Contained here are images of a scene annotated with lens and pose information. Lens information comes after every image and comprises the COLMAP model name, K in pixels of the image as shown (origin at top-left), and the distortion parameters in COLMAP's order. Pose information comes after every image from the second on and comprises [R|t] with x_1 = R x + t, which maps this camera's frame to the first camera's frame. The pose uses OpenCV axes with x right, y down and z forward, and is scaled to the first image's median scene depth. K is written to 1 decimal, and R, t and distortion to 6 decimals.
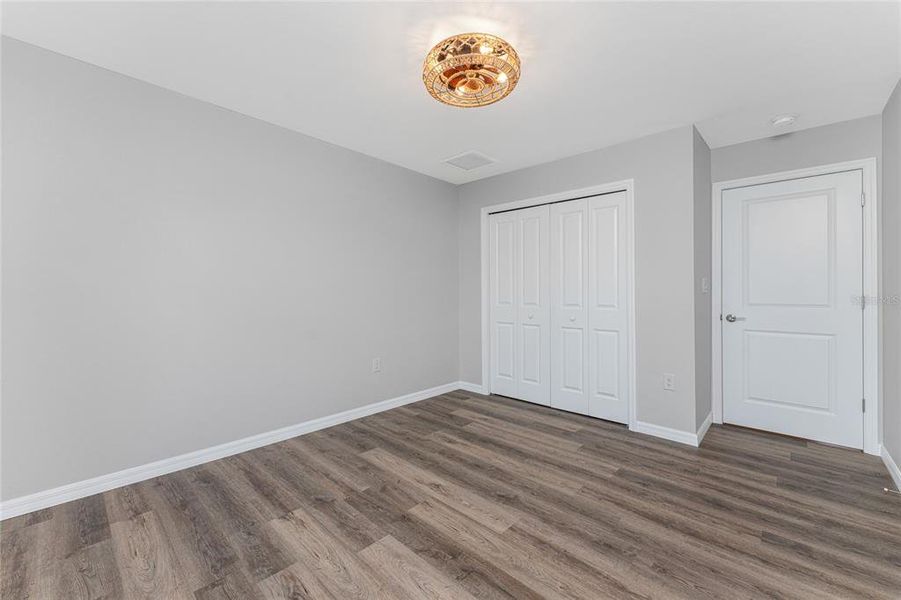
lens RADIAL K [[362.6, 0, 448.4], [0, 362.6, 298.3], [0, 0, 1]] dist [0.000365, -0.000178]
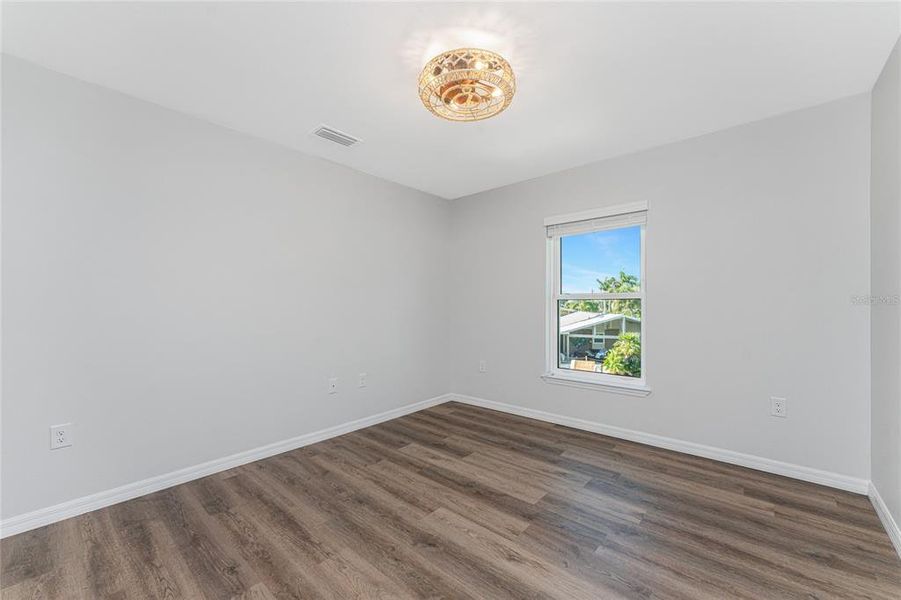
lens RADIAL K [[353.3, 0, 444.7], [0, 353.3, 301.8], [0, 0, 1]] dist [0.000396, 0.000043]
pose [[-0.999942, 0.000834, -0.010730, 0.137626], [0.000749, 0.999968, 0.007920, -0.038091], [0.010737, 0.007912, -0.999911, 2.022991]]
